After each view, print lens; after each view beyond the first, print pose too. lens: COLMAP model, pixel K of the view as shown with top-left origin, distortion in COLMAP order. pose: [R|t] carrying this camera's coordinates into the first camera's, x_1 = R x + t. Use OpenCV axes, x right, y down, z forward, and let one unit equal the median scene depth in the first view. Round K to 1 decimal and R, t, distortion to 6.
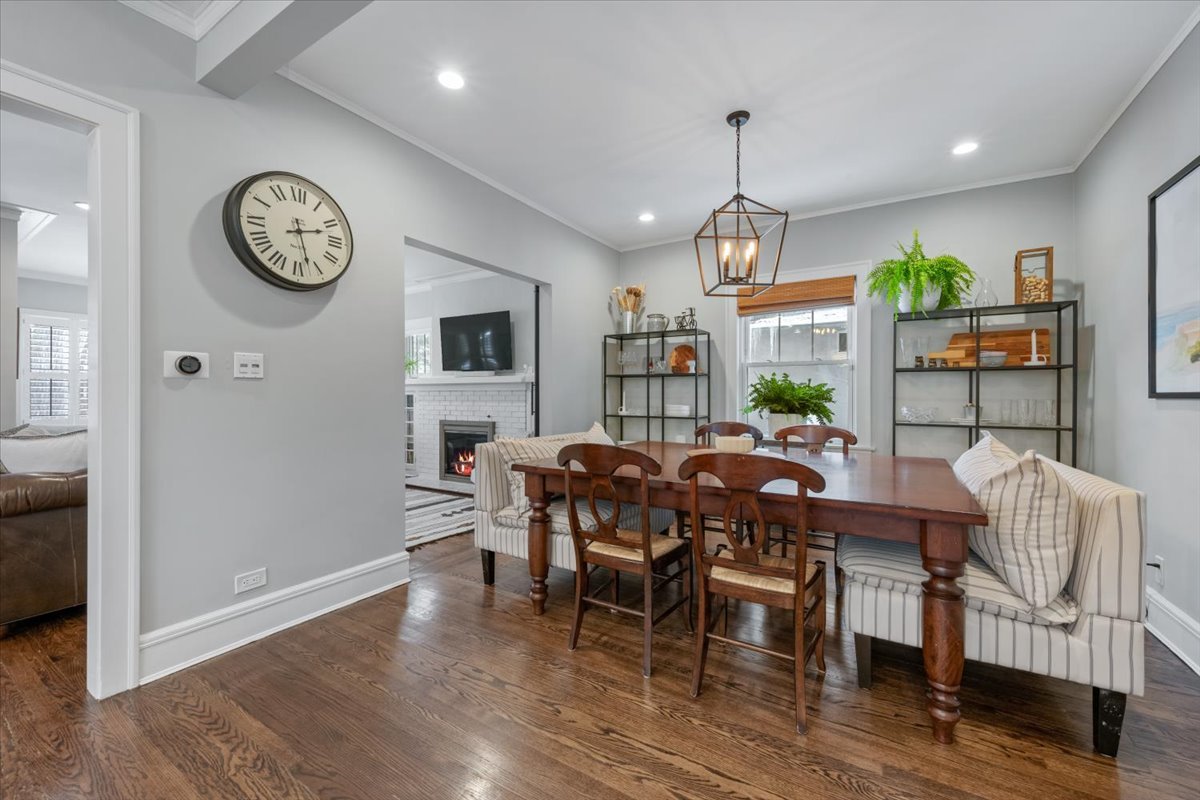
lens RADIAL K [[472.8, 0, 601.9], [0, 472.8, 398.5], [0, 0, 1]] dist [-0.003183, -0.000177]
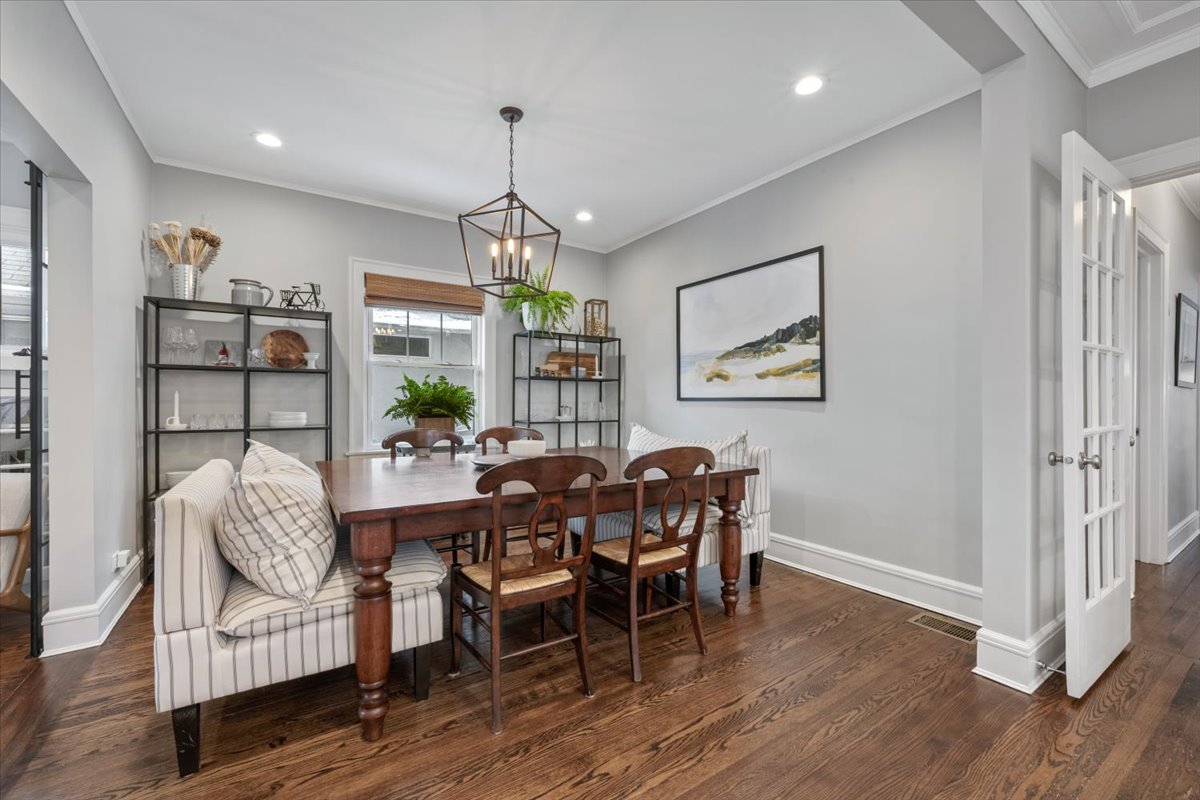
lens RADIAL K [[494.9, 0, 606.5], [0, 494.9, 401.9], [0, 0, 1]] dist [0.001165, -0.000079]
pose [[0.415410, -0.003585, 0.909627, -0.487999], [0.004786, 0.999987, 0.001755, -0.000616], [-0.909622, 0.003624, 0.415422, 0.345214]]
